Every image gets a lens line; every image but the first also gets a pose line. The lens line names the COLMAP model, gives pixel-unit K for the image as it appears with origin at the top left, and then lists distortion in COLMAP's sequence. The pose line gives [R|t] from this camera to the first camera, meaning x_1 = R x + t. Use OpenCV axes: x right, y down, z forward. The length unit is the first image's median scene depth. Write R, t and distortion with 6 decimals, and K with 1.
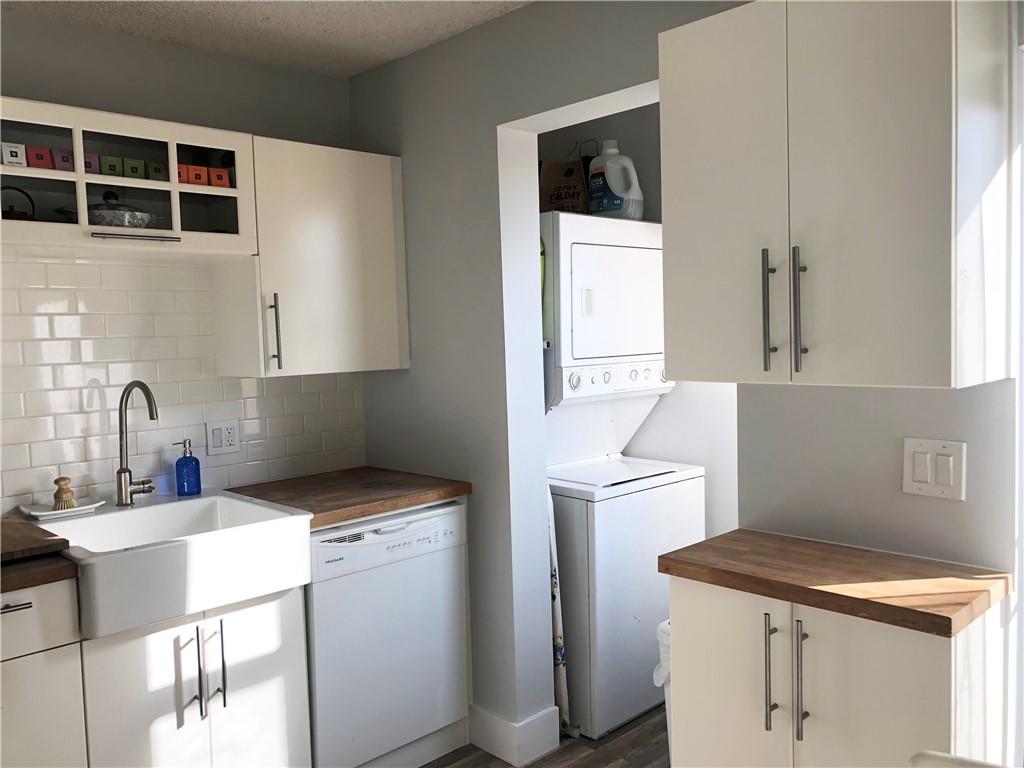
lens RADIAL K [[845.8, 0, 517.6], [0, 845.8, 386.3], [0, 0, 1]] dist [0.048044, 0.000486]
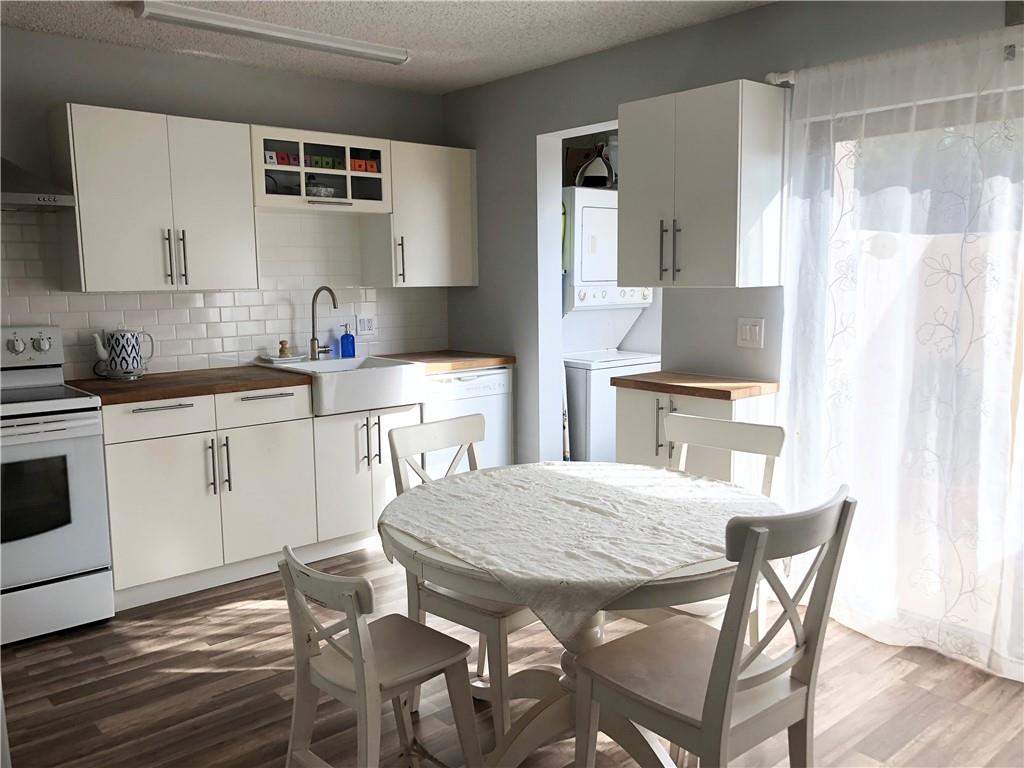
lens RADIAL K [[840.7, 0, 507.1], [0, 840.7, 387.2], [0, 0, 1]] dist [0.098936, -0.003462]
pose [[0.997576, 0.027843, -0.063769, 0.038174], [-0.023282, 0.997192, 0.071183, 0.065864], [0.065572, -0.069525, 0.995423, -0.688946]]
